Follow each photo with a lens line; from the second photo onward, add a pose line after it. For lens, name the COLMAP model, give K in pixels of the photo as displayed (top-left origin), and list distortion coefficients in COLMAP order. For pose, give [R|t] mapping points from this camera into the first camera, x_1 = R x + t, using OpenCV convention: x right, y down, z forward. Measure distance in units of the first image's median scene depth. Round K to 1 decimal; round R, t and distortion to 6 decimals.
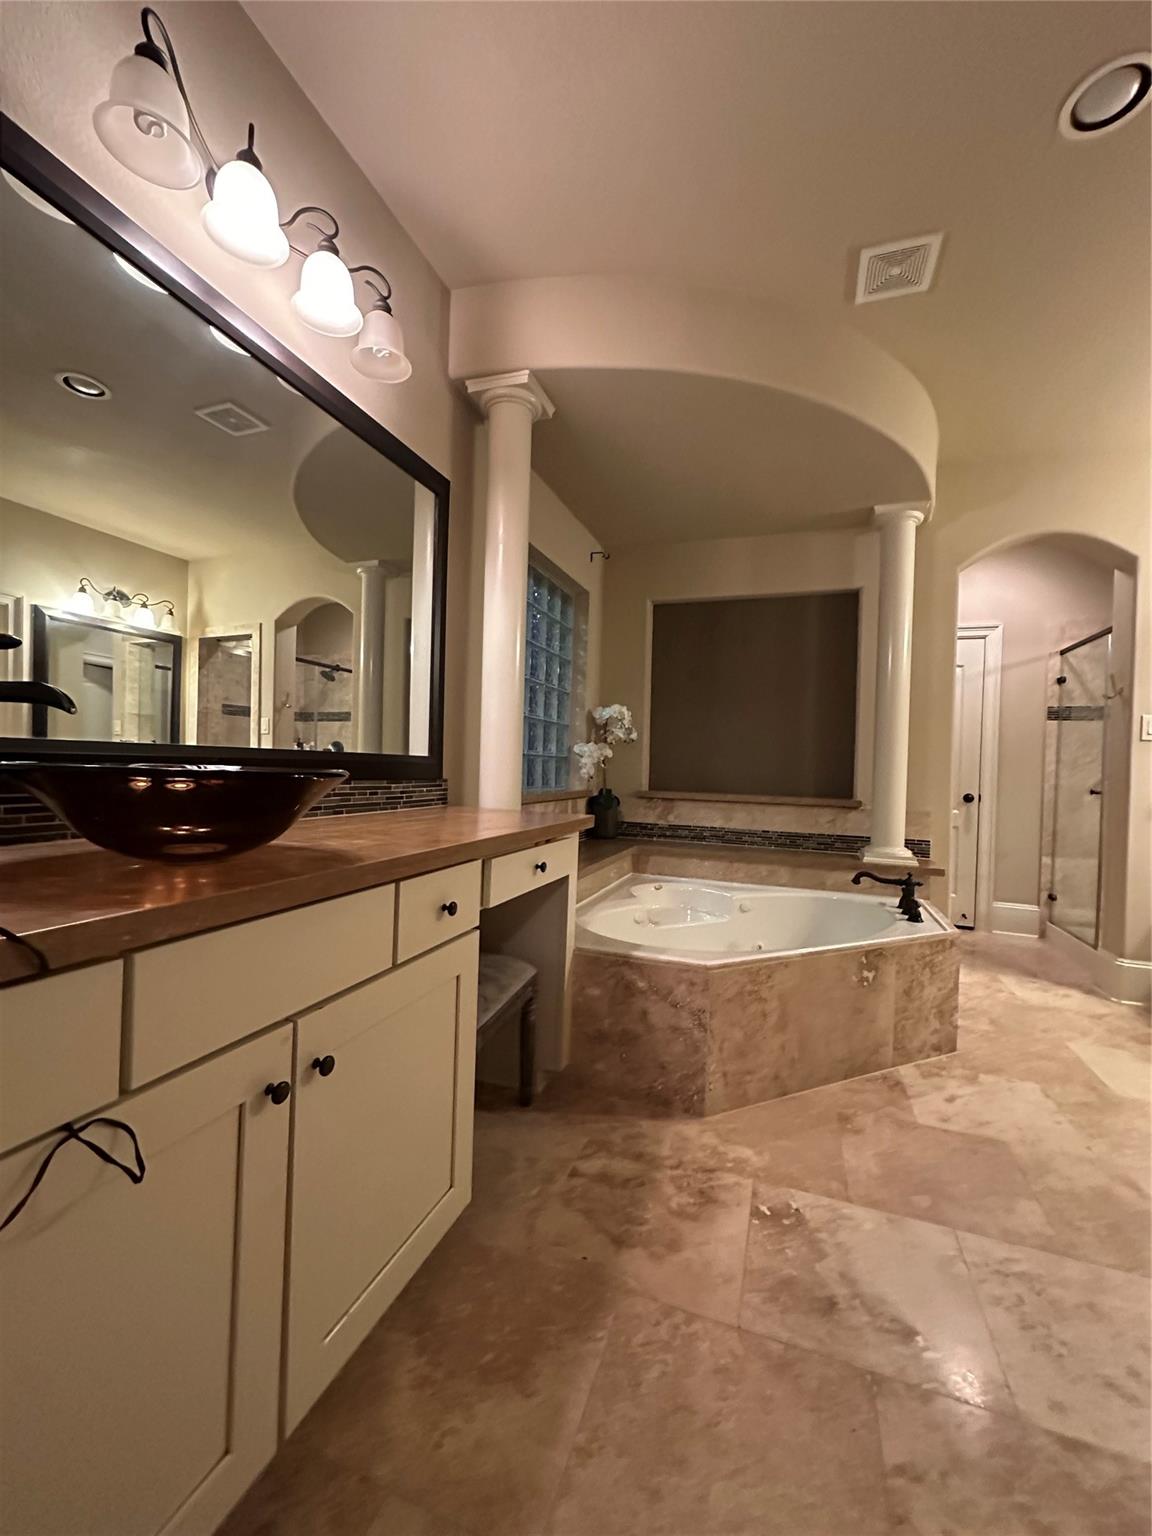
lens RADIAL K [[615.5, 0, 575.9], [0, 615.5, 770.7], [0, 0, 1]] dist [-0.003705, 0.001151]
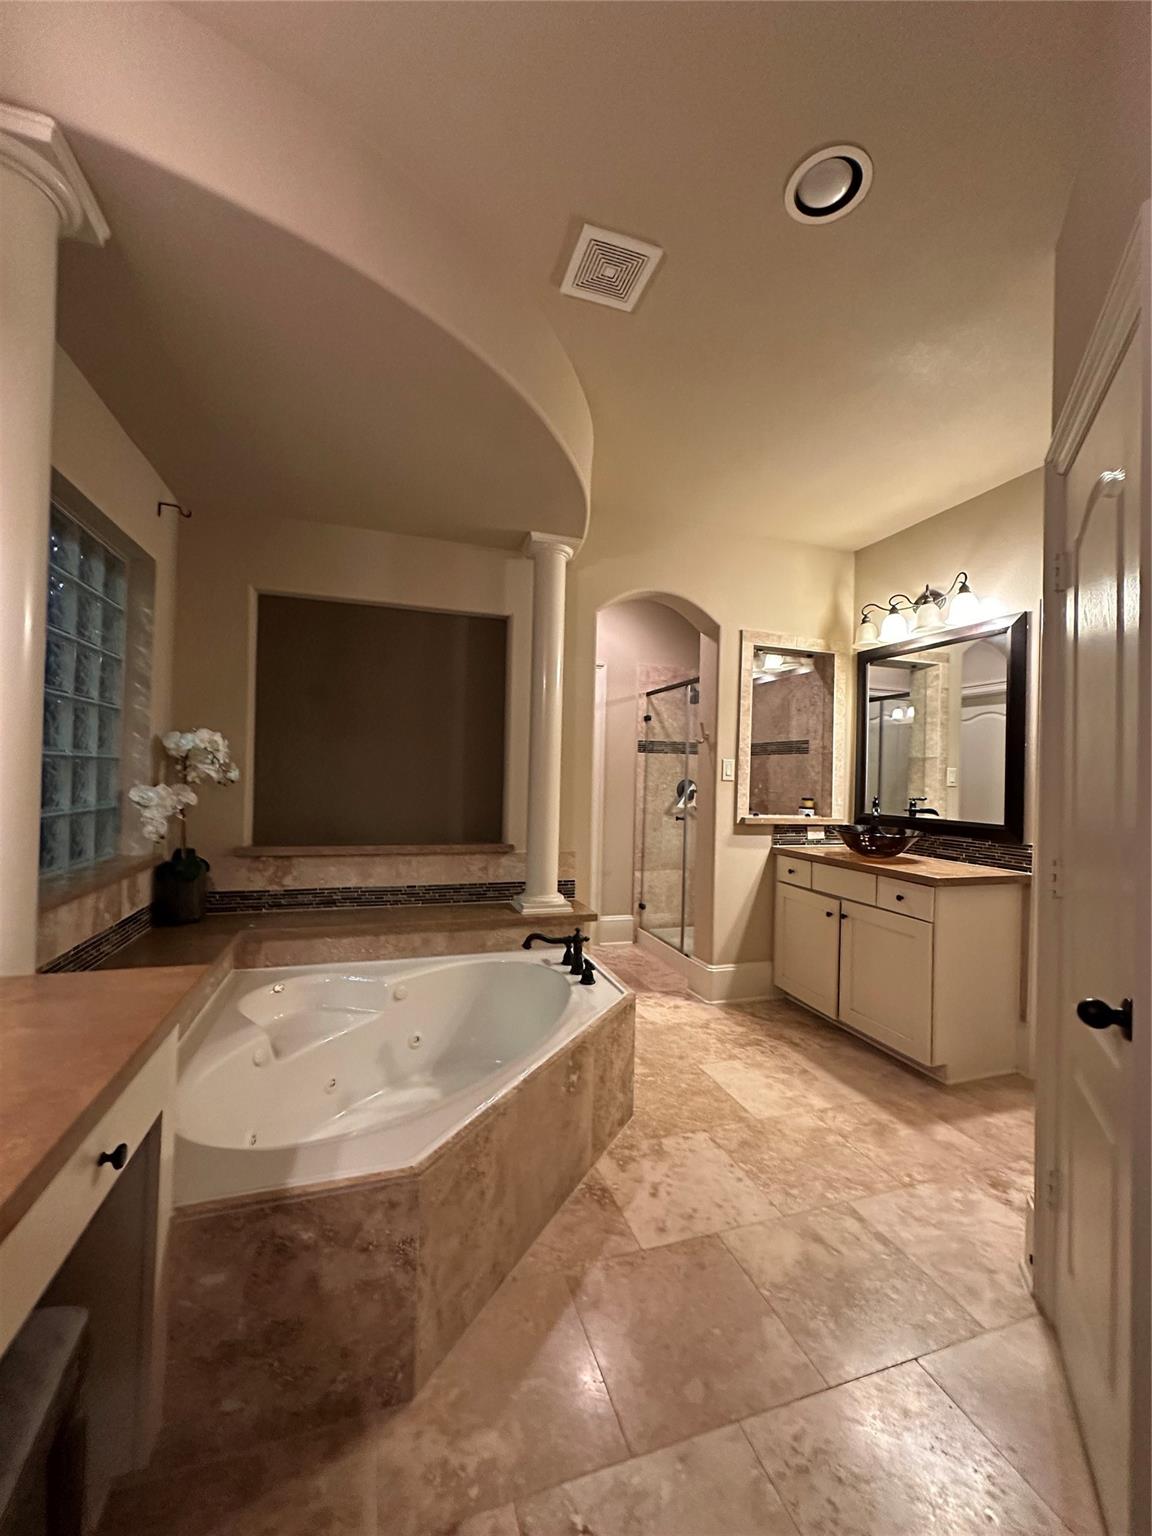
lens RADIAL K [[615.5, 0, 578.4], [0, 615.5, 768.7], [0, 0, 1]] dist [-0.003705, 0.001151]
pose [[0.788508, -0.005688, 0.614998, -0.031766], [0.005954, 0.999981, 0.001614, -0.068829], [-0.614996, 0.002389, 0.788527, 0.210530]]
